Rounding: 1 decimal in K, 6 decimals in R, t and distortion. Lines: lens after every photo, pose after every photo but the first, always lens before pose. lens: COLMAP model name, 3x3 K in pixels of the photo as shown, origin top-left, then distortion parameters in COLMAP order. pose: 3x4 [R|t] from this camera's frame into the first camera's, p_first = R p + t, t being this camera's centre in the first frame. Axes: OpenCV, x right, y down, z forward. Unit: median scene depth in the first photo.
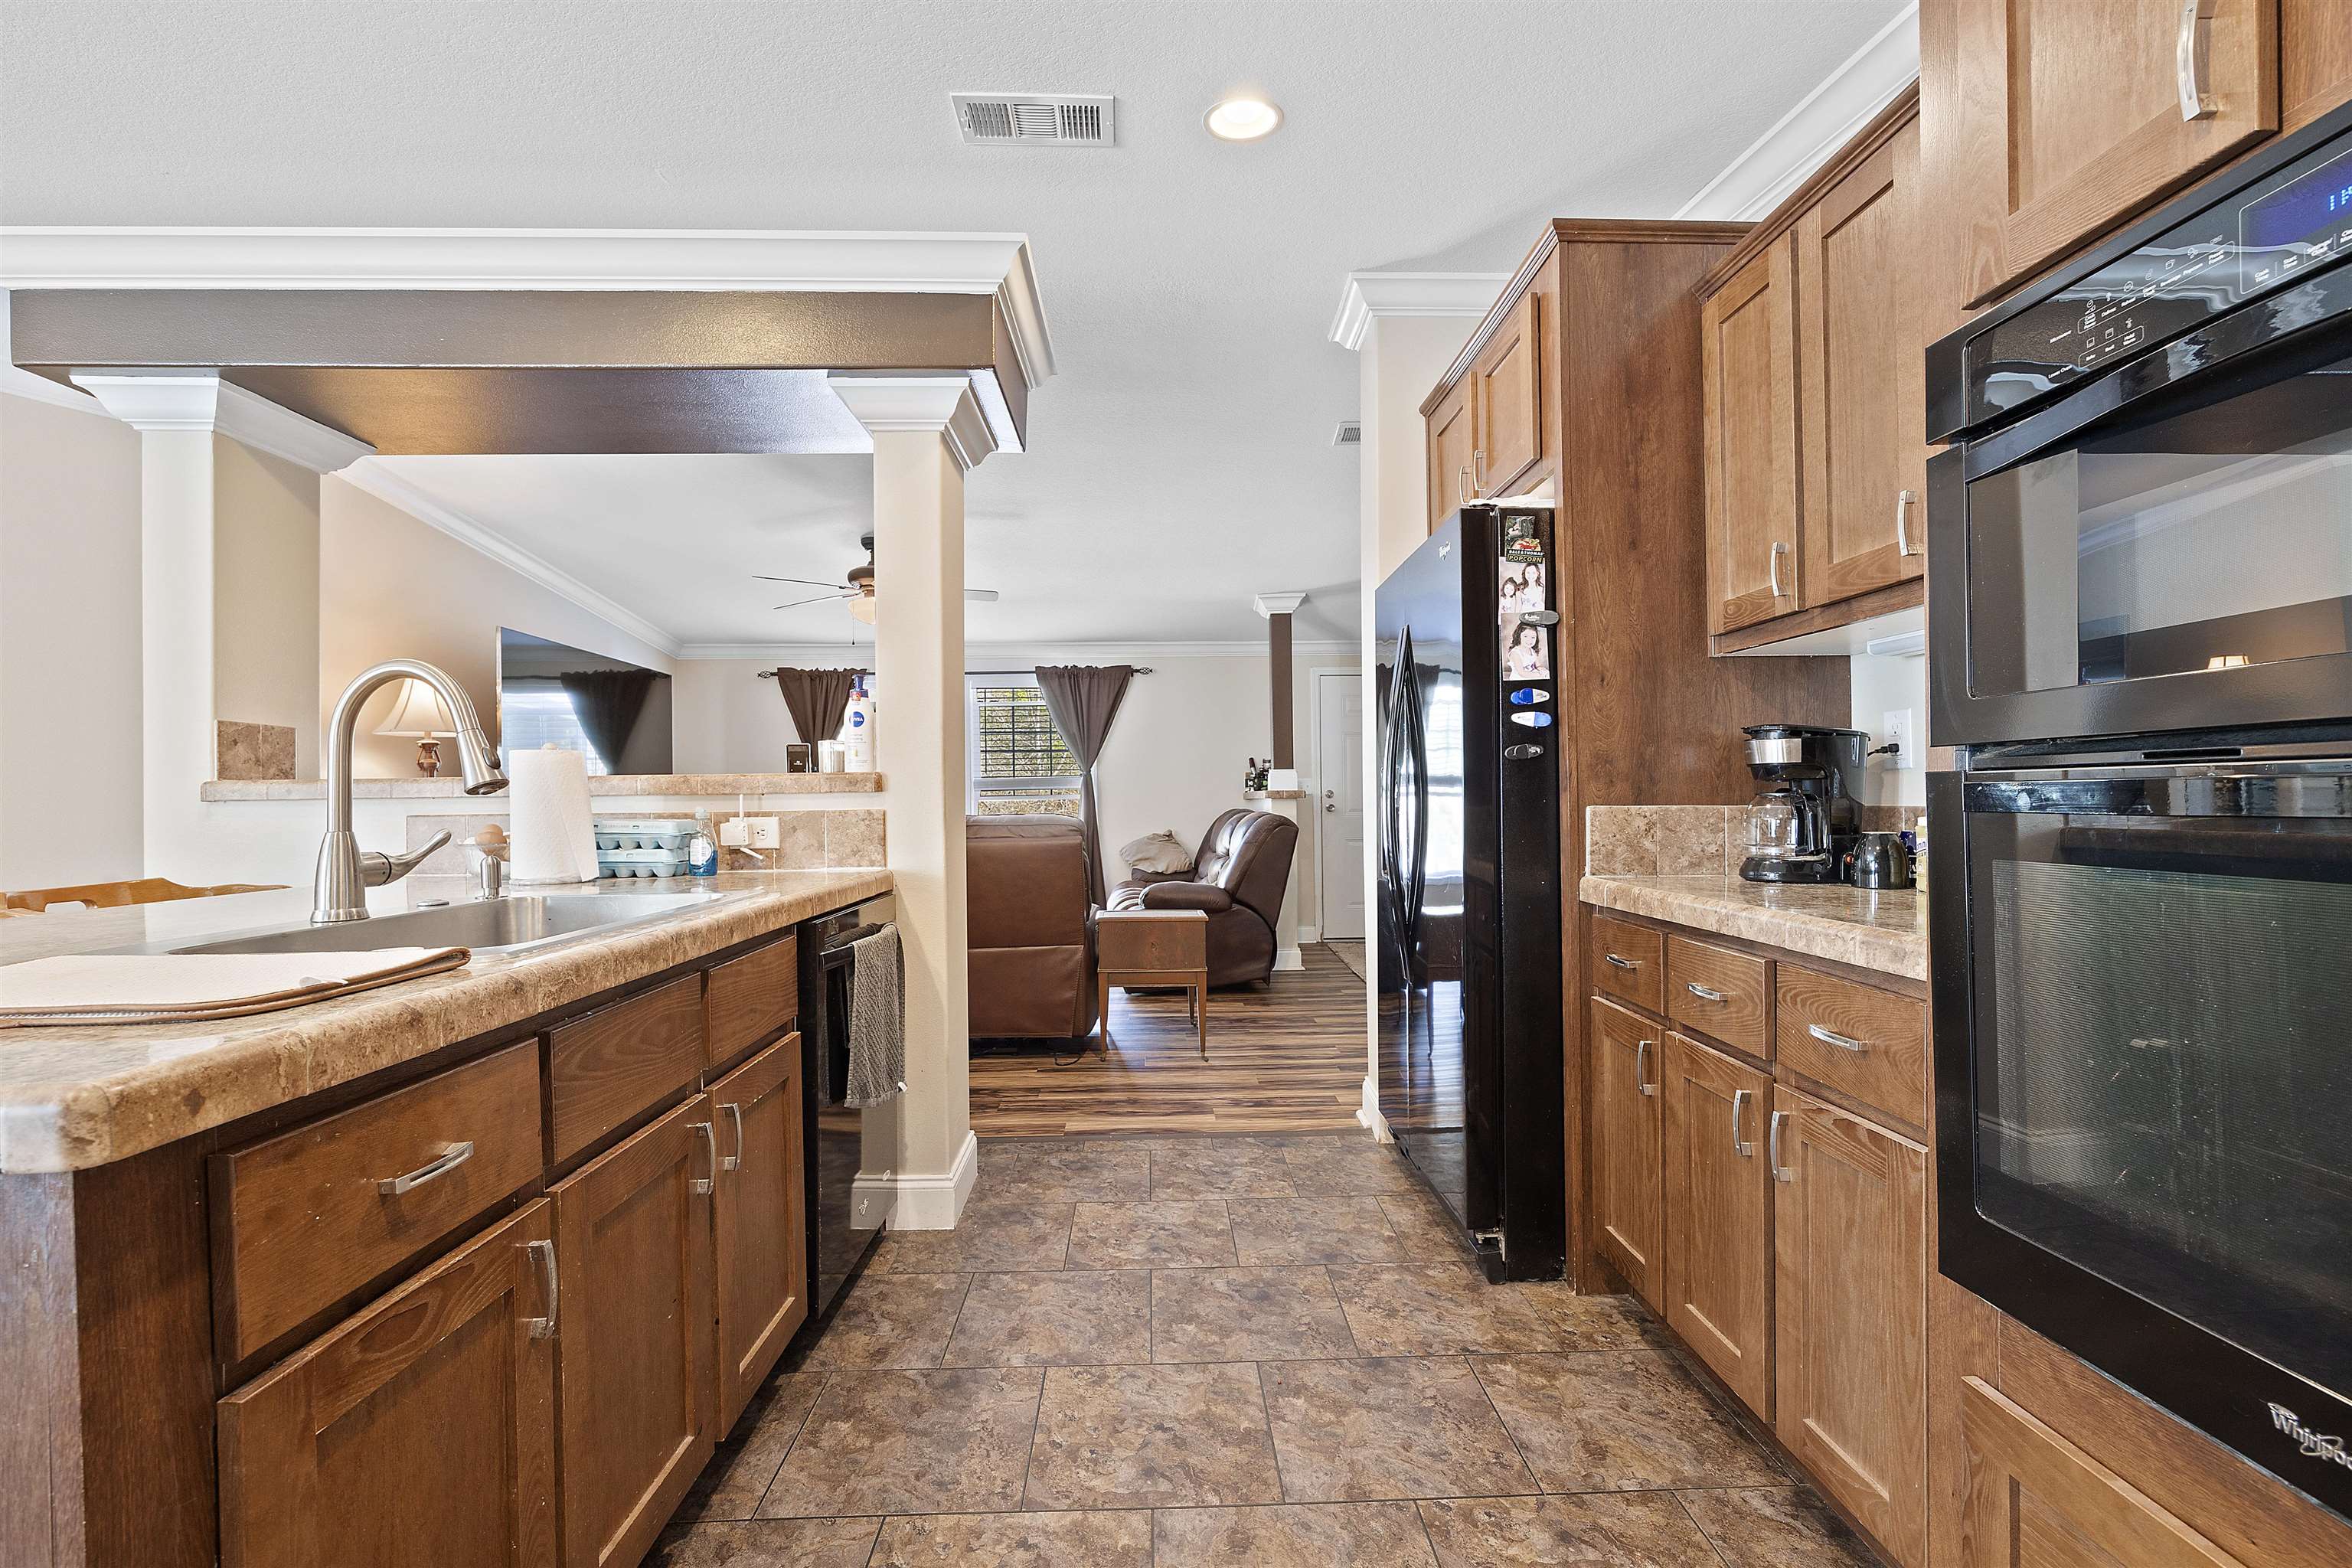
lens RADIAL K [[1040.4, 0, 1183.0], [0, 1040.4, 789.8], [0, 0, 1]] dist [-0.000656, -0.000124]
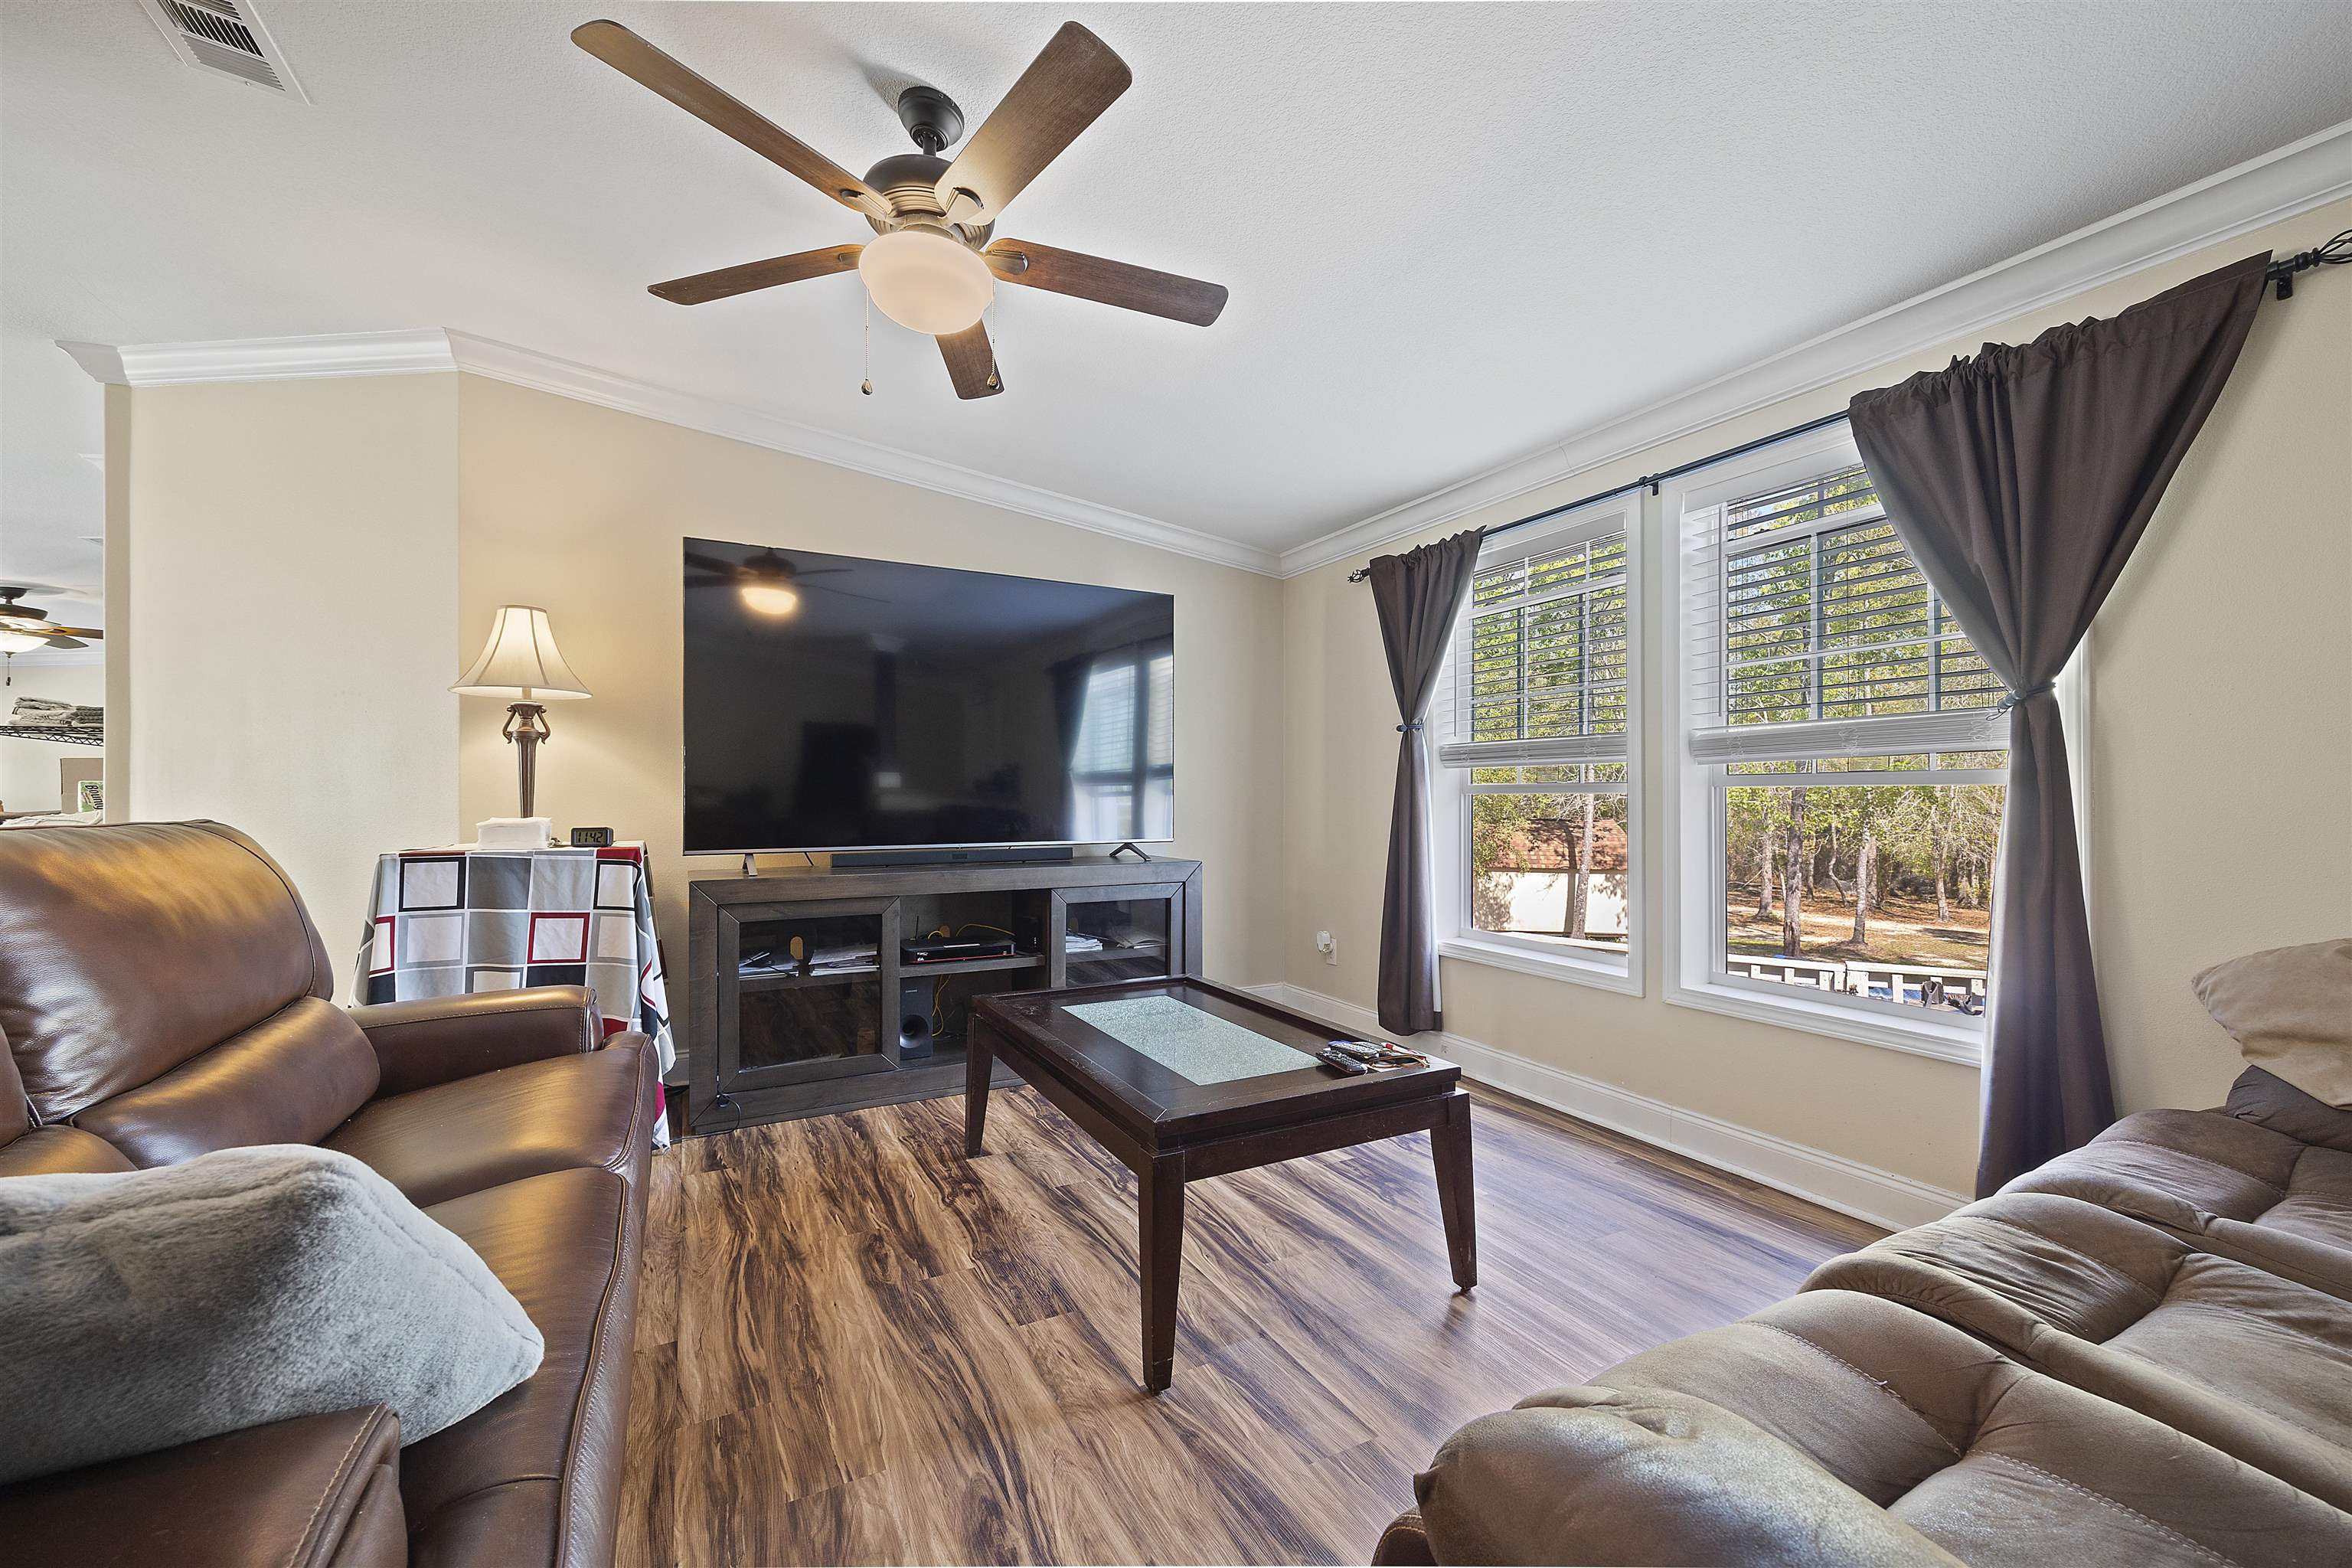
lens RADIAL K [[952.0, 0, 1176.8], [0, 952.0, 794.6], [0, 0, 1]] dist [0.009869, 0.000444]
pose [[0.445480, 0.009122, -0.895245, 0.043615], [0.010115, 0.999833, 0.015221, 0.005224], [0.895235, -0.015837, 0.445314, 0.665030]]
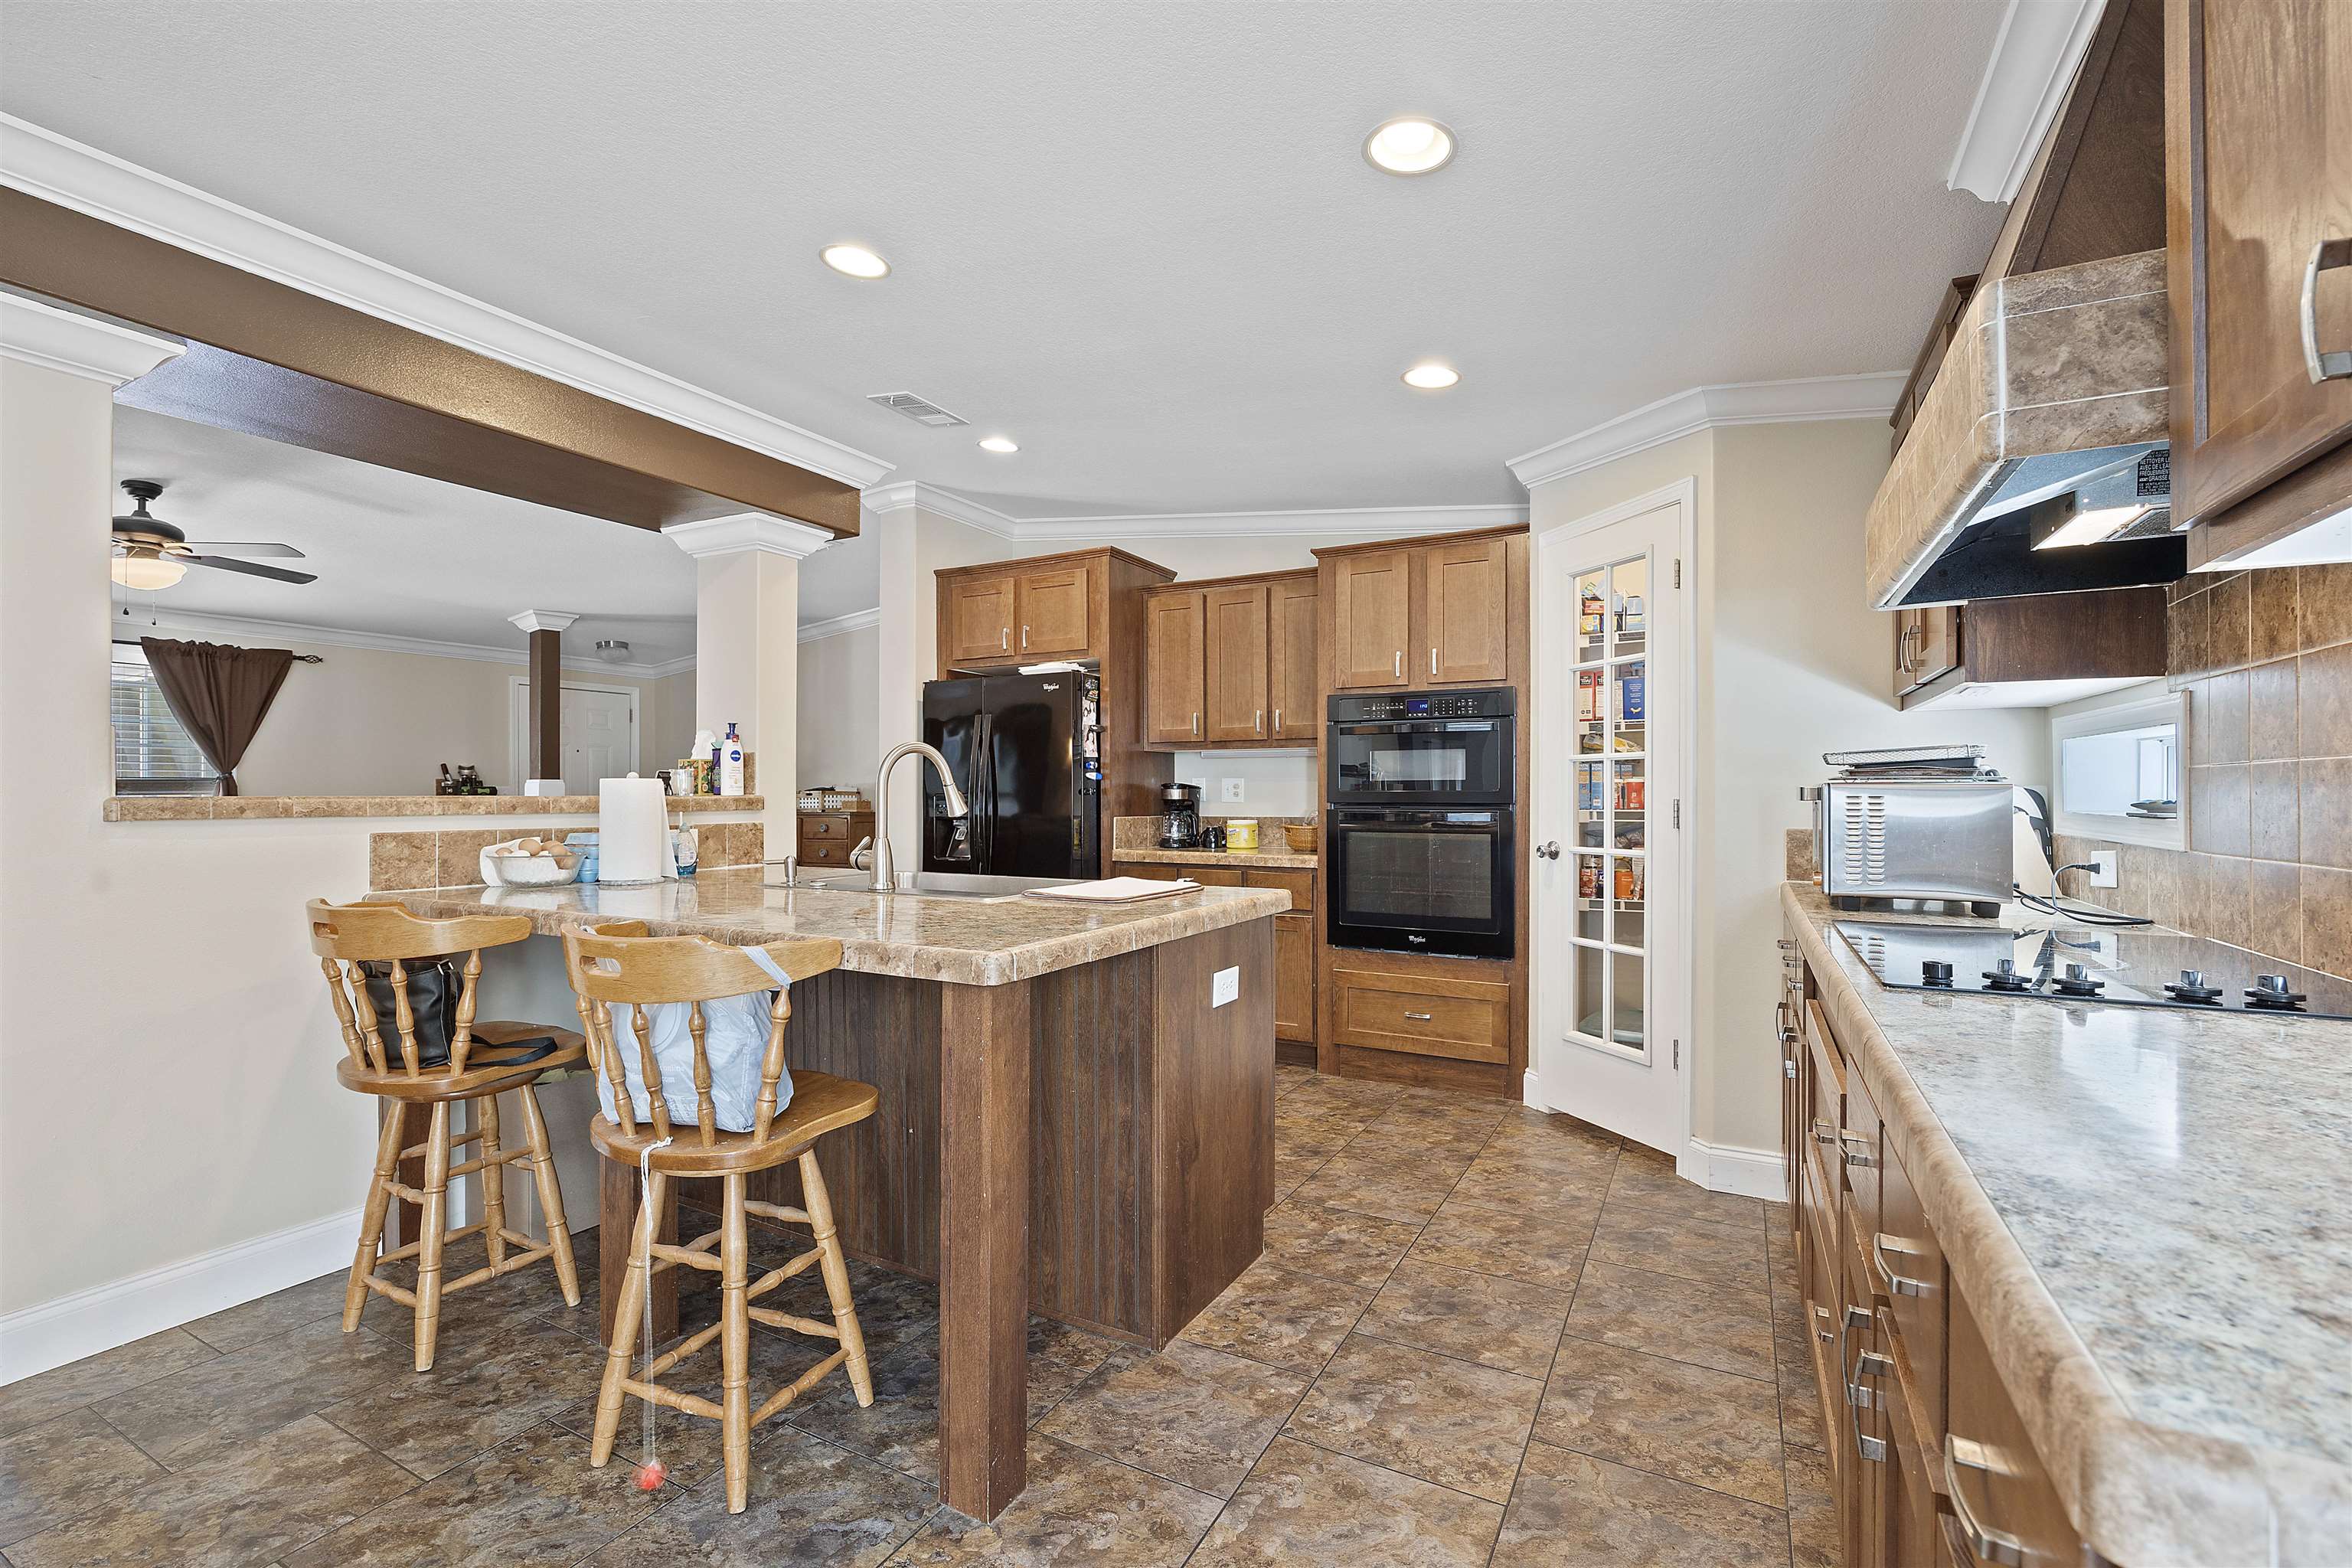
lens RADIAL K [[1040.4, 0, 1174.8], [0, 1040.4, 790.7], [0, 0, 1]] dist [-0.000656, -0.000124]
pose [[0.538414, 0.014344, 0.842558, -0.382792], [-0.012696, 0.999880, -0.008909, -0.006294], [-0.842585, -0.005901, 0.538531, -0.076391]]
